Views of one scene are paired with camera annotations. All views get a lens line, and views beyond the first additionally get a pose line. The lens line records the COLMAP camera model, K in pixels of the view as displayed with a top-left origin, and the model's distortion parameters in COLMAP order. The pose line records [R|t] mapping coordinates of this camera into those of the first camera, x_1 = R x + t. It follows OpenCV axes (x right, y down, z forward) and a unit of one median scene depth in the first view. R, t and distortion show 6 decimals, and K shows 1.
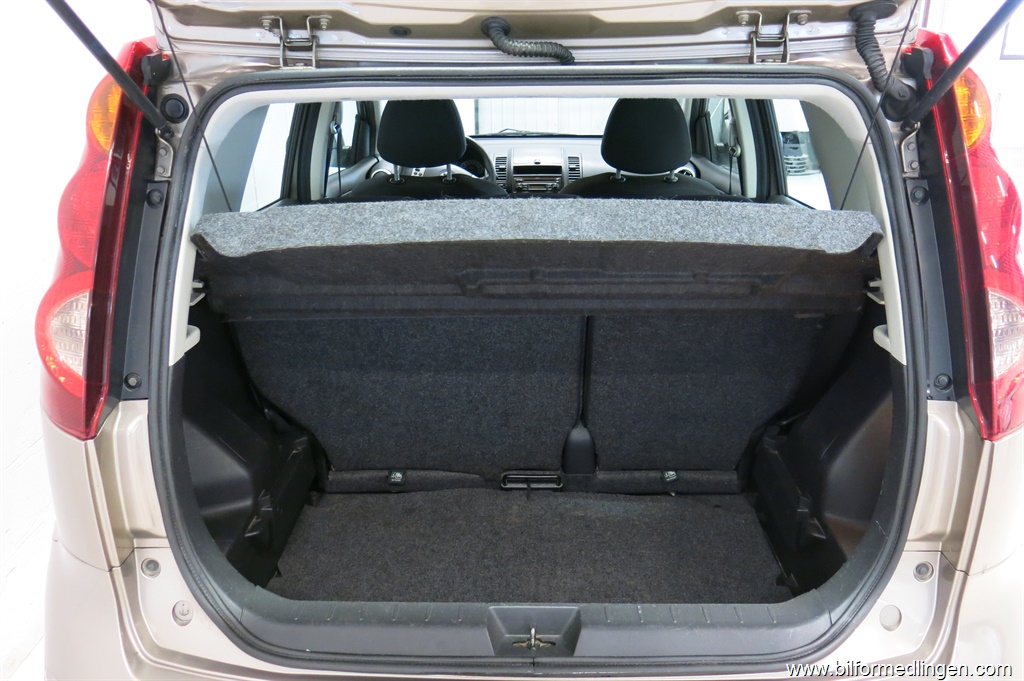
lens RADIAL K [[855.2, 0, 512.0], [0, 855.2, 340.5], [0, 0, 1]] dist [-0.009232, 0.004020]
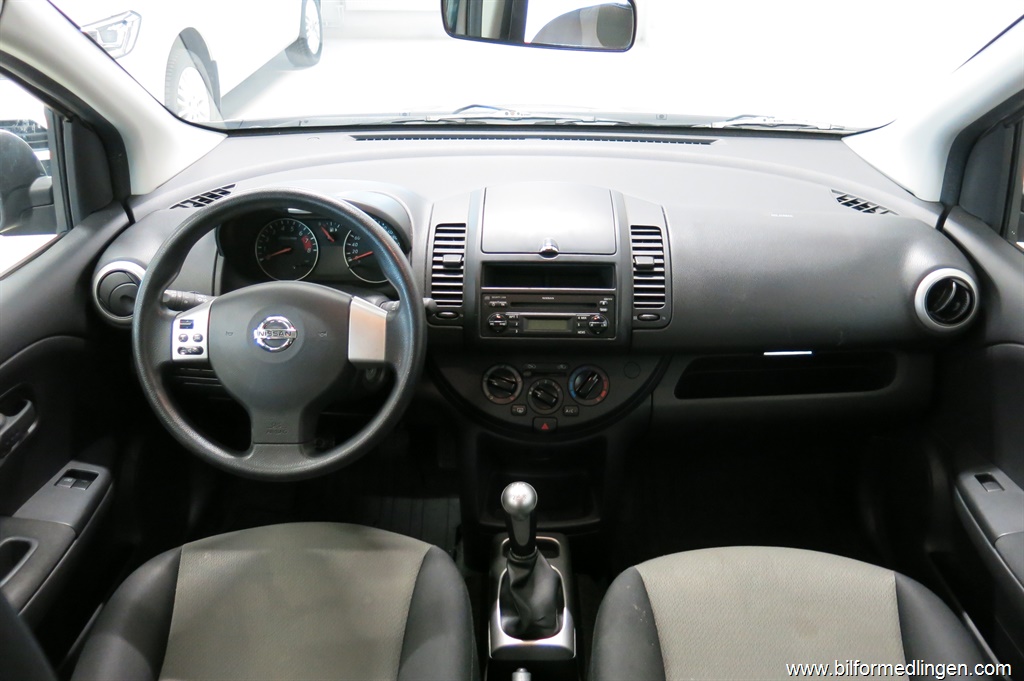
lens RADIAL K [[855.2, 0, 512.0], [0, 855.2, 340.5], [0, 0, 1]] dist [-0.009232, 0.004020]
pose [[0.999938, 0.005877, 0.009491, 0.011145], [-0.007472, 0.984023, 0.177883, -0.235498], [-0.008294, -0.177943, 0.984006, 0.638003]]
